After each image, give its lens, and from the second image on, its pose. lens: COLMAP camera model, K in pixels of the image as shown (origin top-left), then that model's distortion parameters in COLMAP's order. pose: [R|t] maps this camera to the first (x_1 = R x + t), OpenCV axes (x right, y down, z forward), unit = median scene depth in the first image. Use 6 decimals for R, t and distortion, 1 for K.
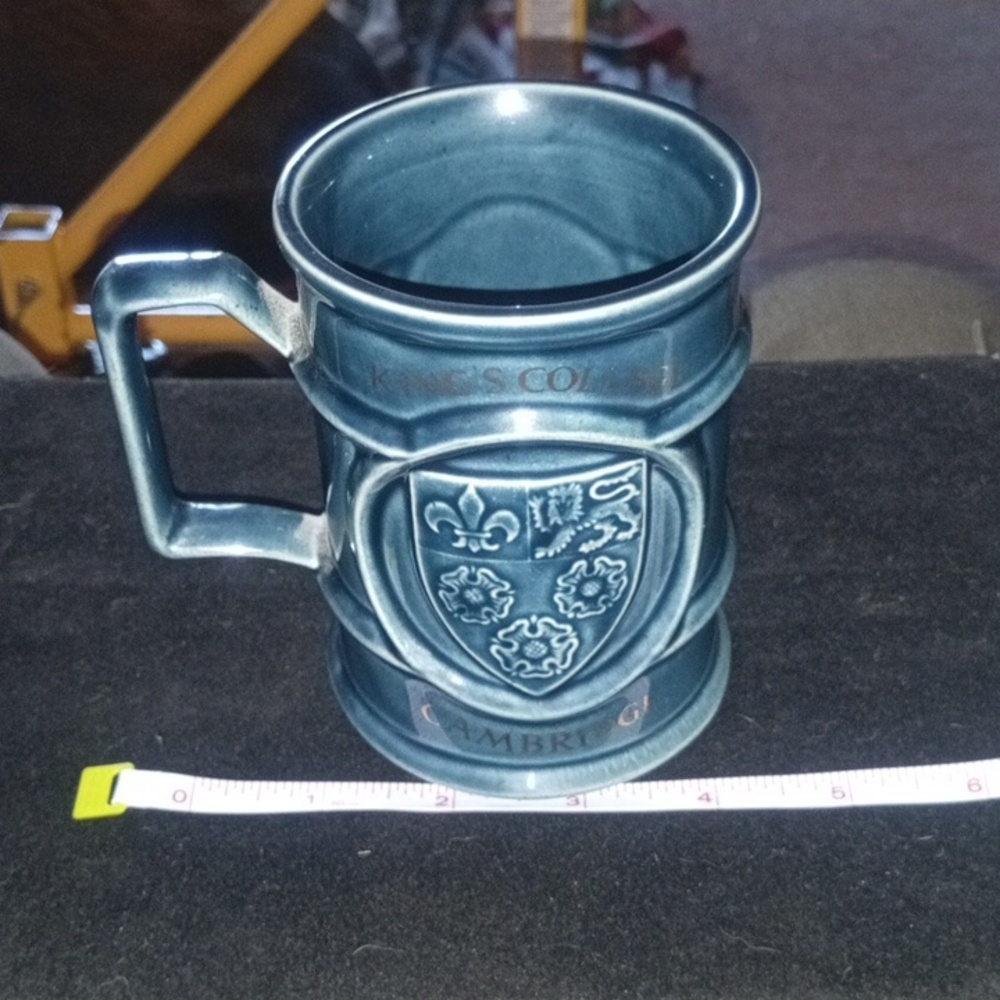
lens RADIAL K [[1638.5, 0, 499.5], [0, 1638.5, 503.9], [0, 0, 1]] dist [0.065559, 0.000000]
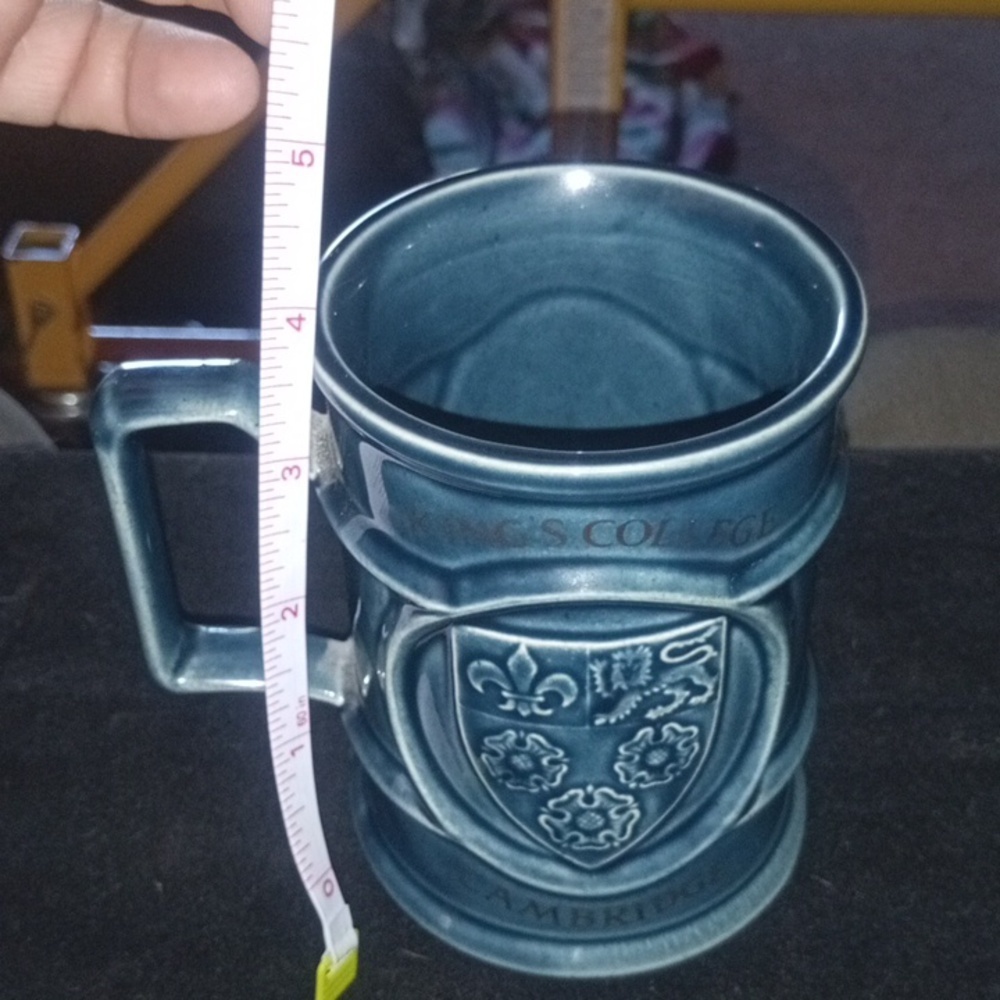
lens RADIAL K [[1638.5, 0, 500.2], [0, 1638.5, 495.8], [0, 0, 1]] dist [0.065559, 0.000000]
pose [[0.999683, 0.021528, -0.013052, -0.017830], [-0.021402, 0.999724, 0.009725, -0.088626], [0.013258, -0.009443, 0.999868, 0.126376]]
